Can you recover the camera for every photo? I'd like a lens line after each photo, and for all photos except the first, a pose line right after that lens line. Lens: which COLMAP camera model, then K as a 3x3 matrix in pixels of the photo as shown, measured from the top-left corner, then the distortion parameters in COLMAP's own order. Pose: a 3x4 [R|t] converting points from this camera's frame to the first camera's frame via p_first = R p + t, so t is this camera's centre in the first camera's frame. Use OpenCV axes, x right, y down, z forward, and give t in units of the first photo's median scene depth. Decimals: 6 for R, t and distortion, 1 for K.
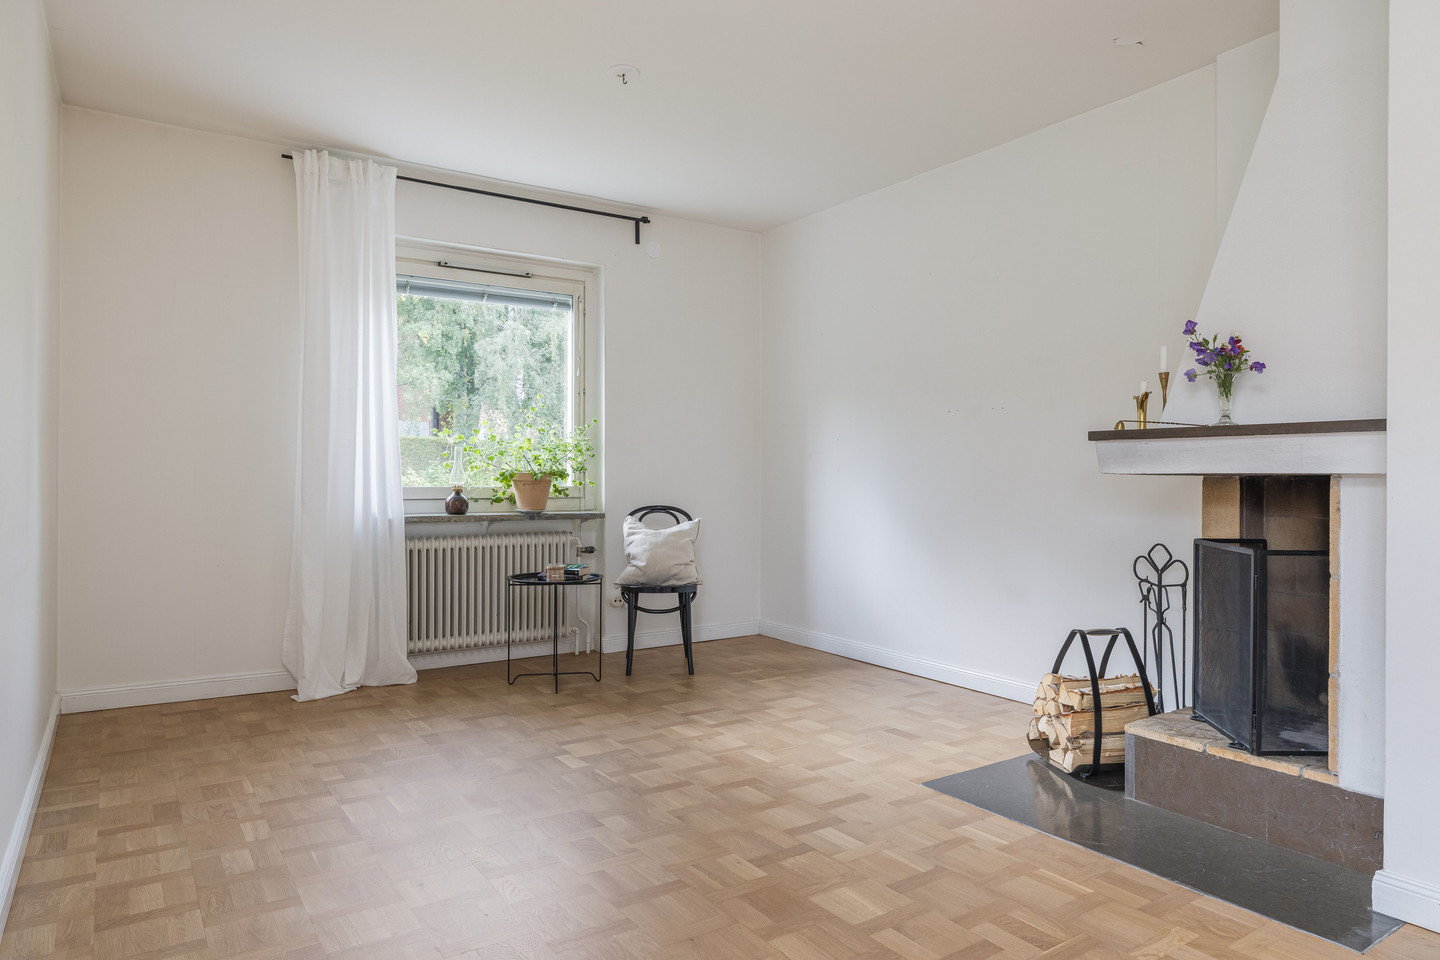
lens RADIAL K [[903.0, 0, 715.6], [0, 903.0, 485.1], [0, 0, 1]] dist [0.001876, 0.000737]
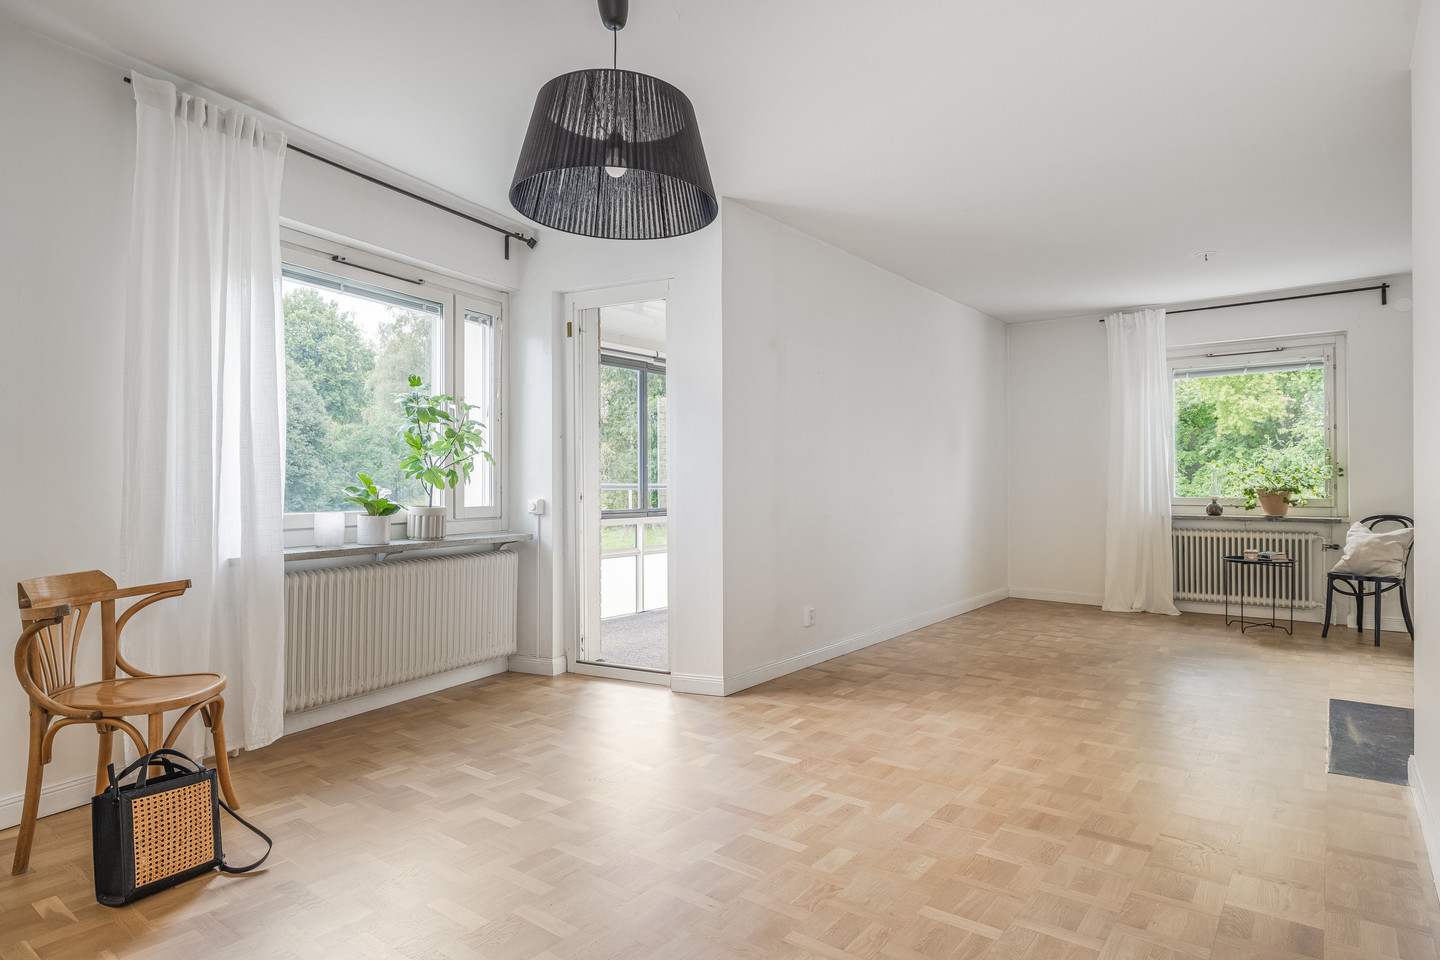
lens RADIAL K [[792.4, 0, 717.4], [0, 792.4, 482.9], [0, 0, 1]] dist [-0.002297, -0.000602]
pose [[0.315306, -0.008115, -0.948955, 0.766594], [-0.009769, 0.999883, -0.011797, 0.000374], [0.948940, 0.012990, 0.315189, -0.249002]]
